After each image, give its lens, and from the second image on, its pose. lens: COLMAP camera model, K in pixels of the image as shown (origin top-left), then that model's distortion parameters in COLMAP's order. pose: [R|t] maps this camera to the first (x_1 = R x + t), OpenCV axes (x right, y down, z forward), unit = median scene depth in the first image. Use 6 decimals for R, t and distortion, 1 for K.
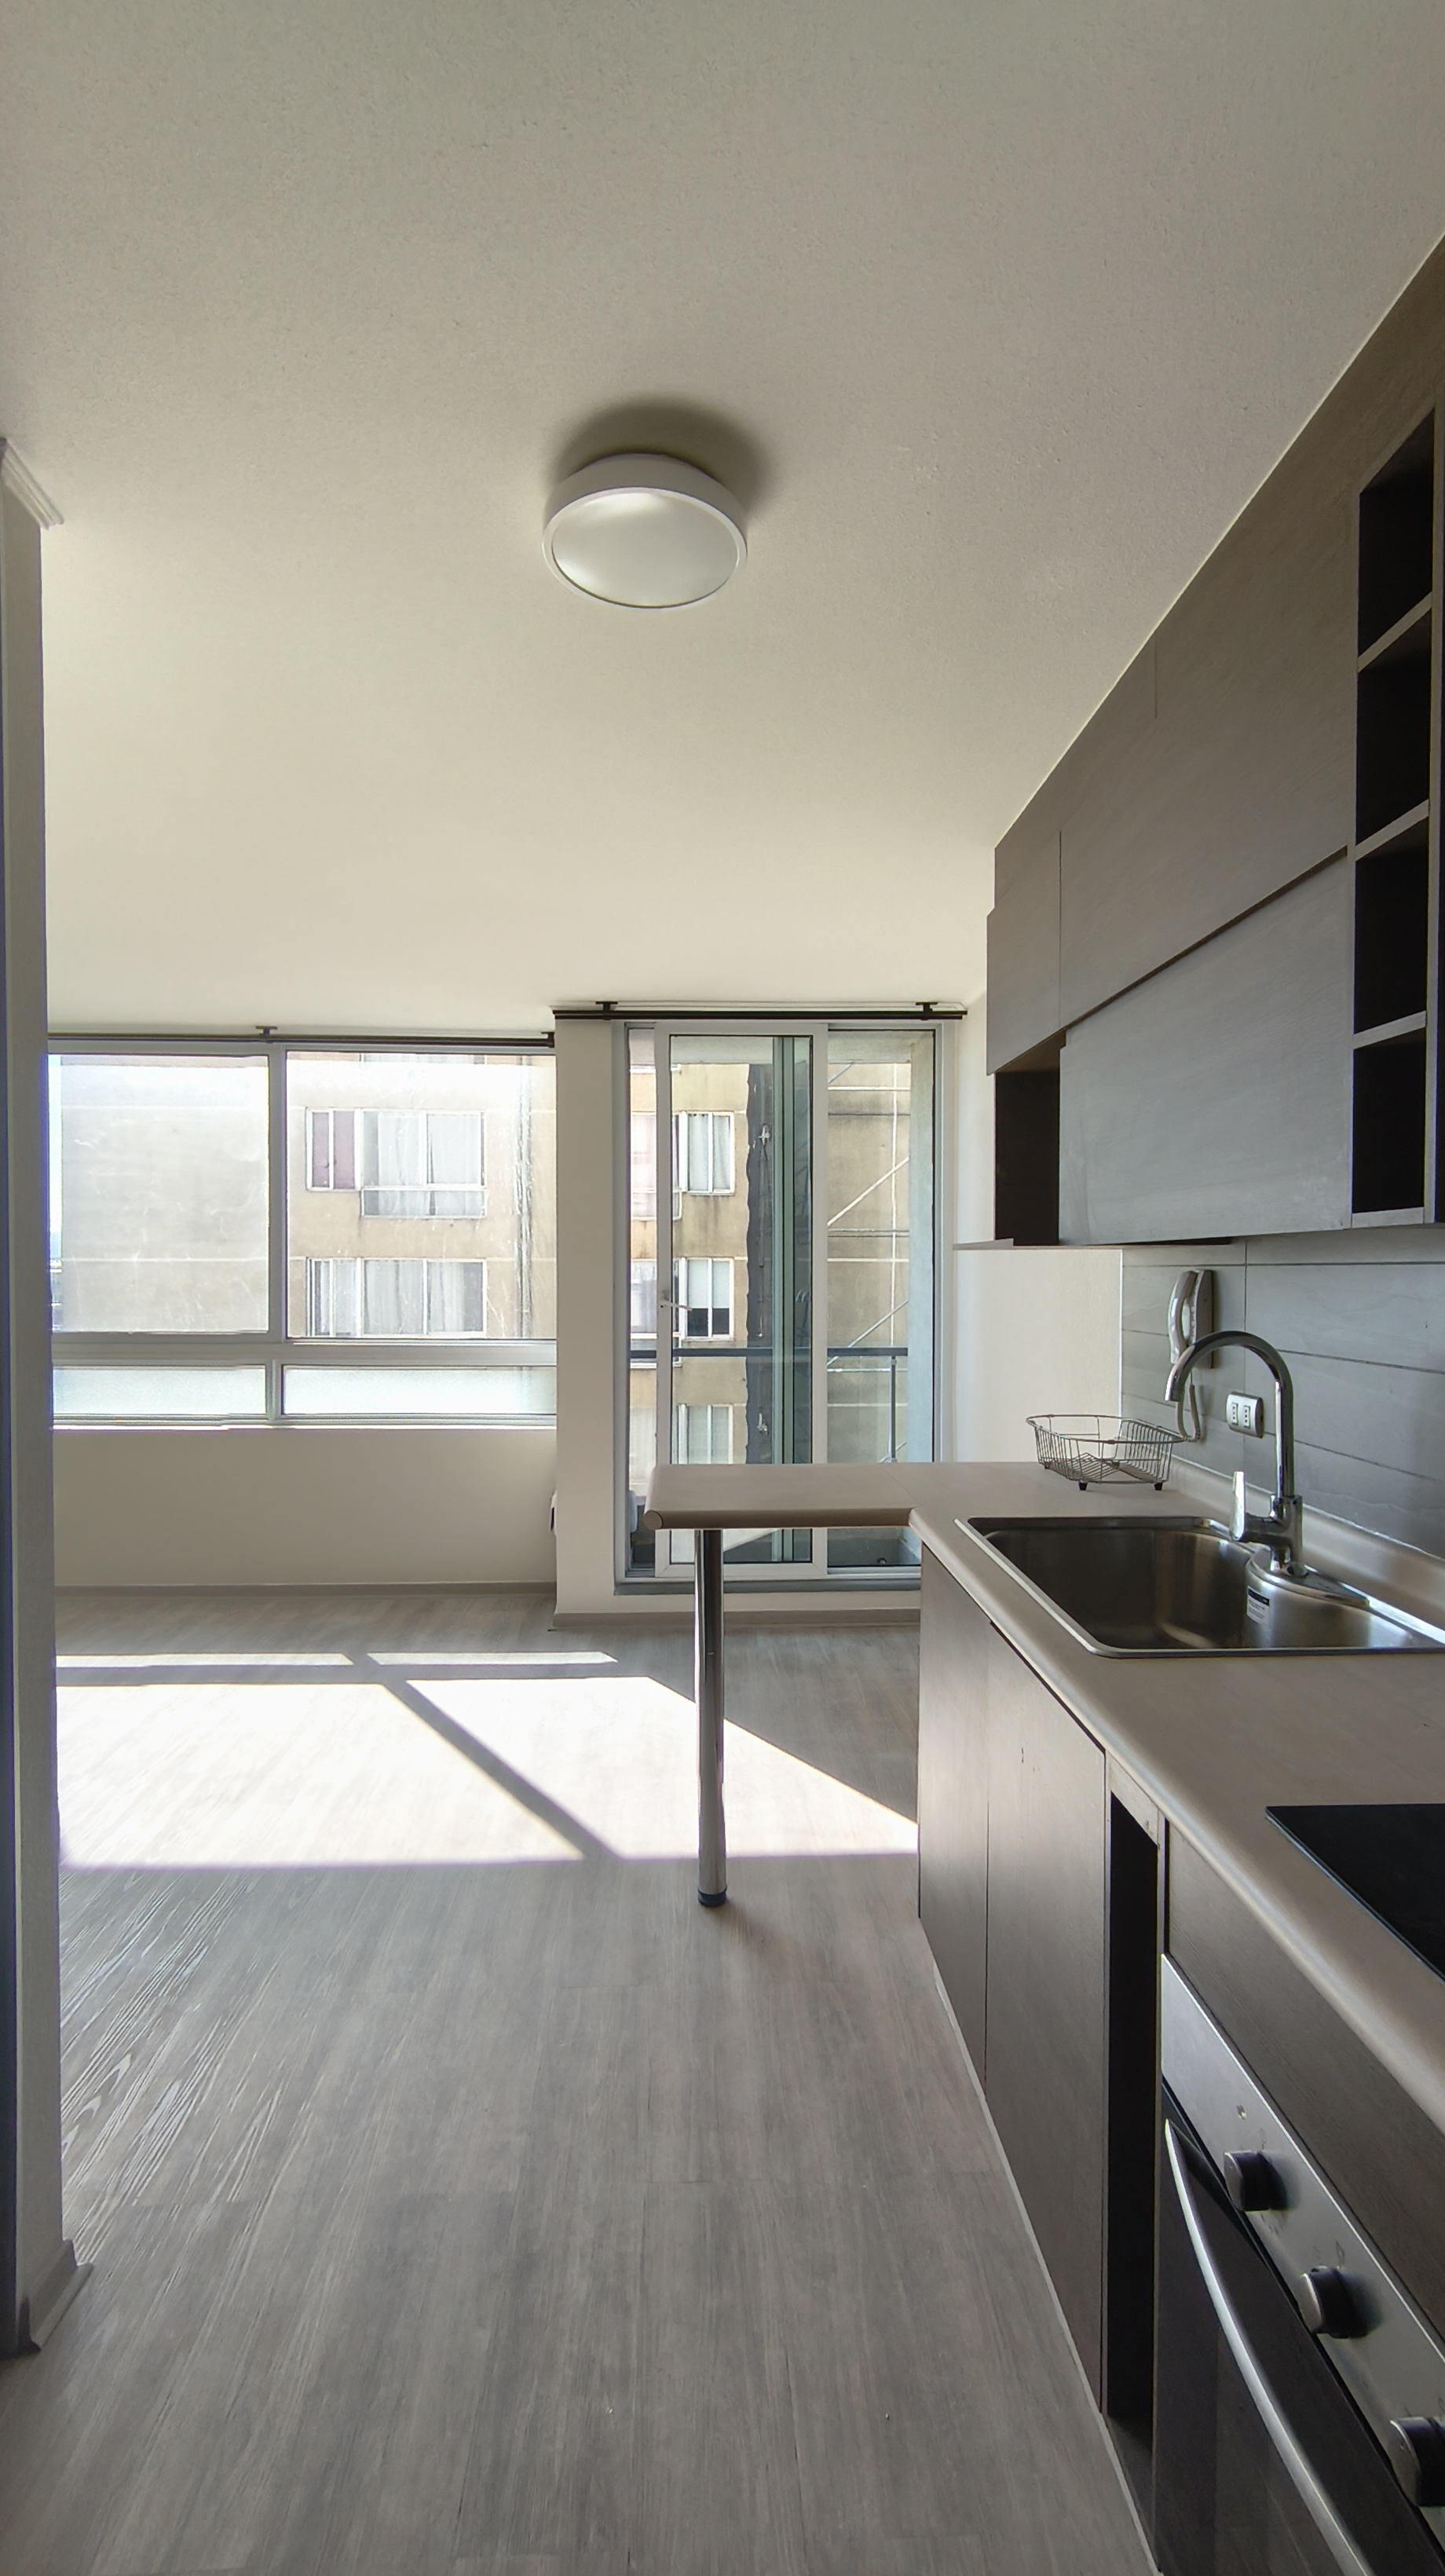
lens RADIAL K [[1153.3, 0, 728.4], [0, 1153.3, 1293.7], [0, 0, 1]] dist [-0.003784, 0.004127]
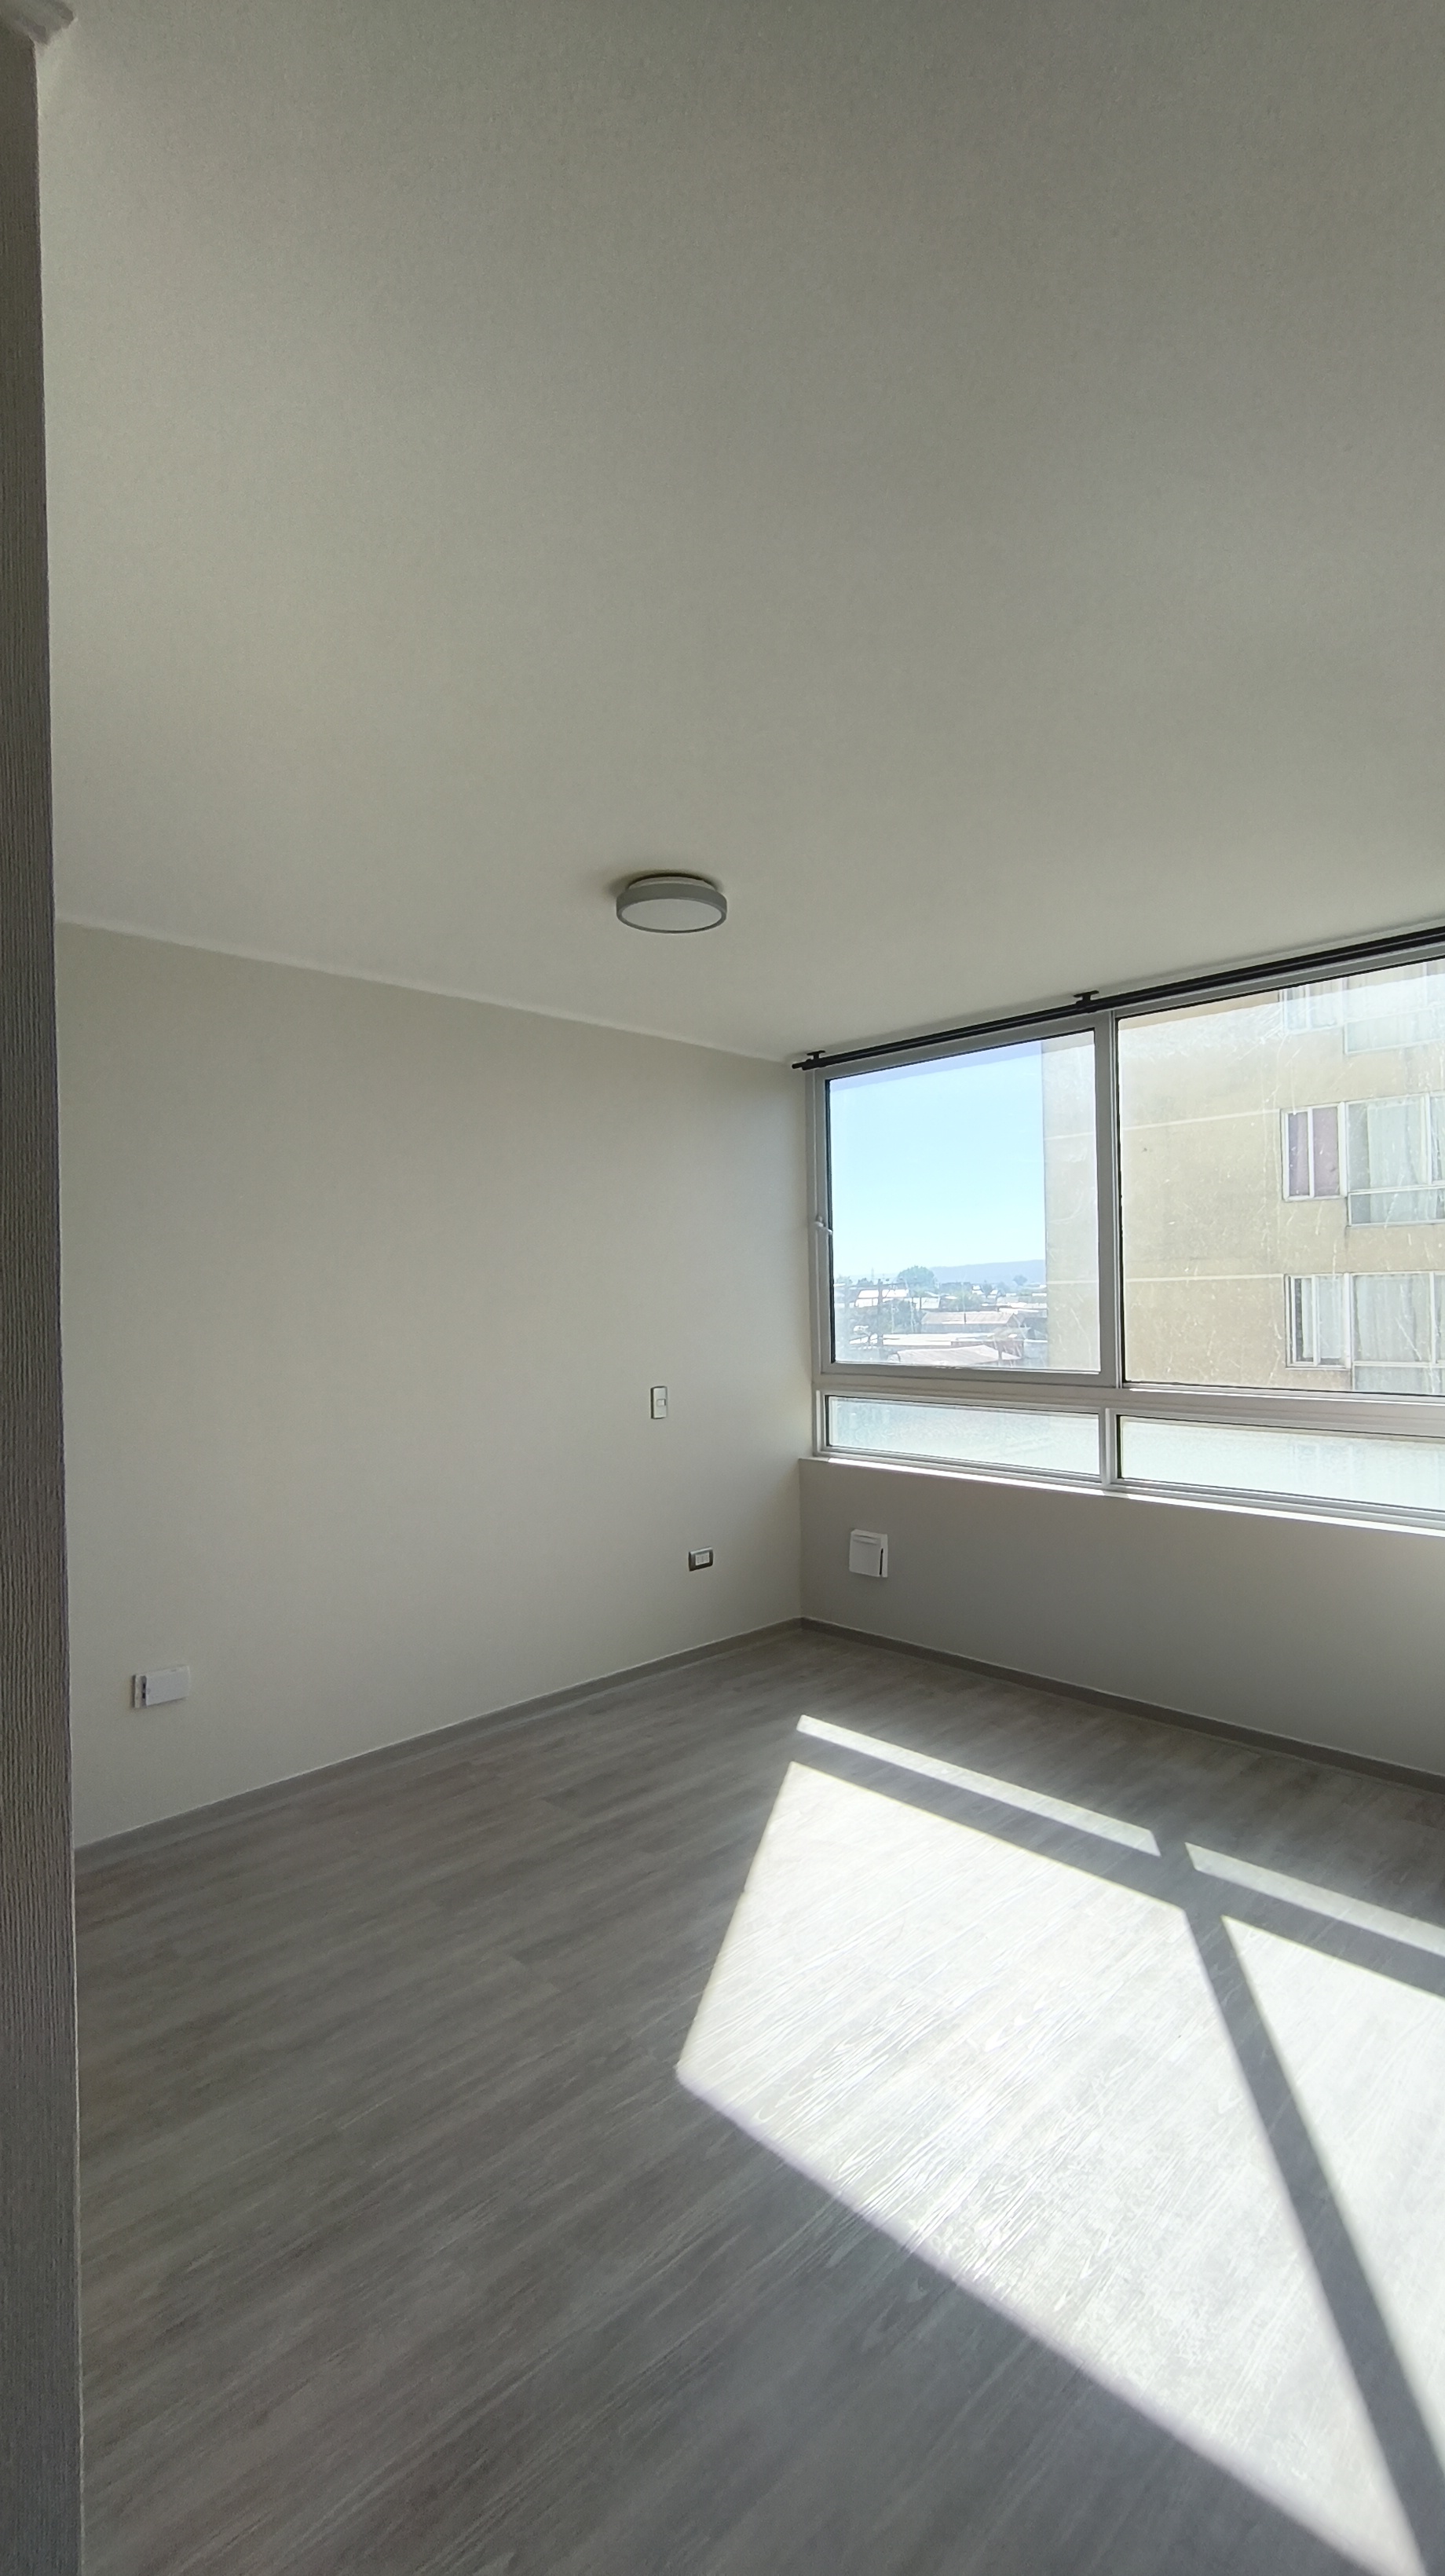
lens RADIAL K [[1145.9, 0, 728.8], [0, 1145.9, 1294.7], [0, 0, 1]] dist [-0.001567, 0.001037]
pose [[0.674689, -0.015666, -0.737936, 0.019155], [0.004822, 0.999847, -0.016817, -0.011070], [0.738087, 0.007787, 0.674661, 0.332206]]
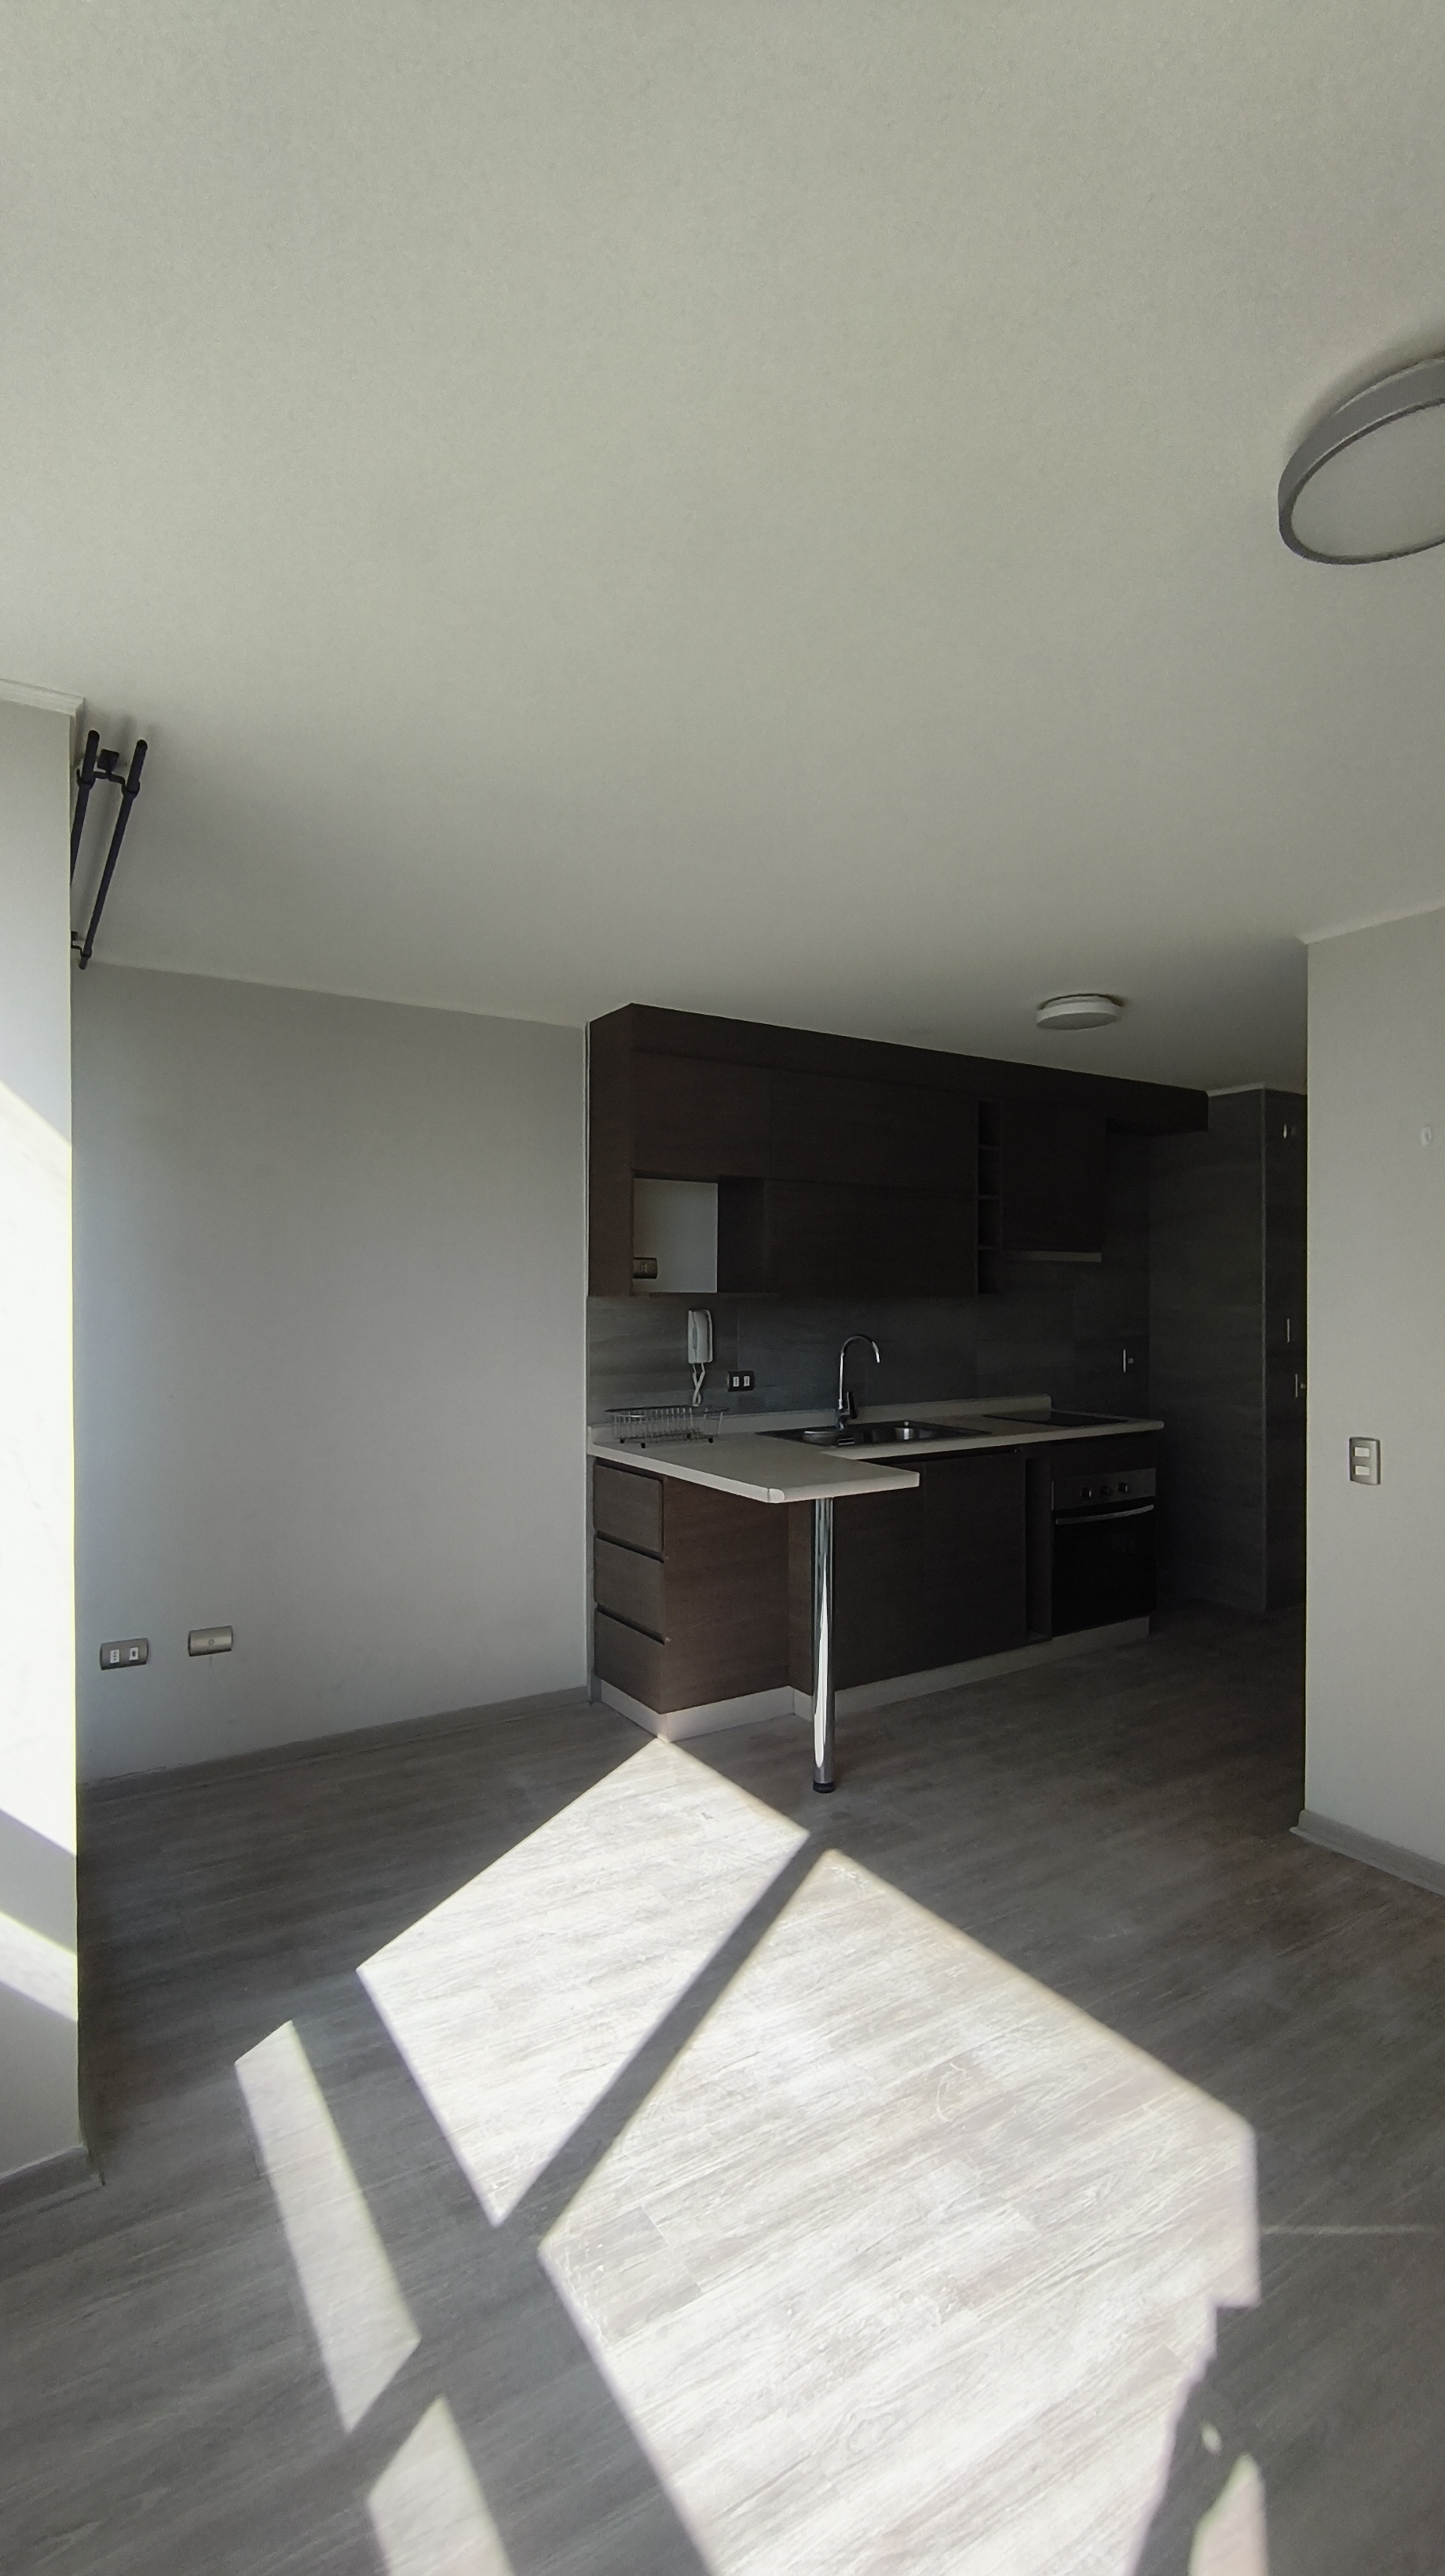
lens RADIAL K [[1153.3, 0, 728.4], [0, 1153.3, 1293.7], [0, 0, 1]] dist [-0.003784, 0.004127]
pose [[-0.505028, 0.000071, 0.863103, -0.696381], [0.016626, 0.999815, 0.009647, -0.036834], [-0.862943, 0.019222, -0.504936, 1.106490]]
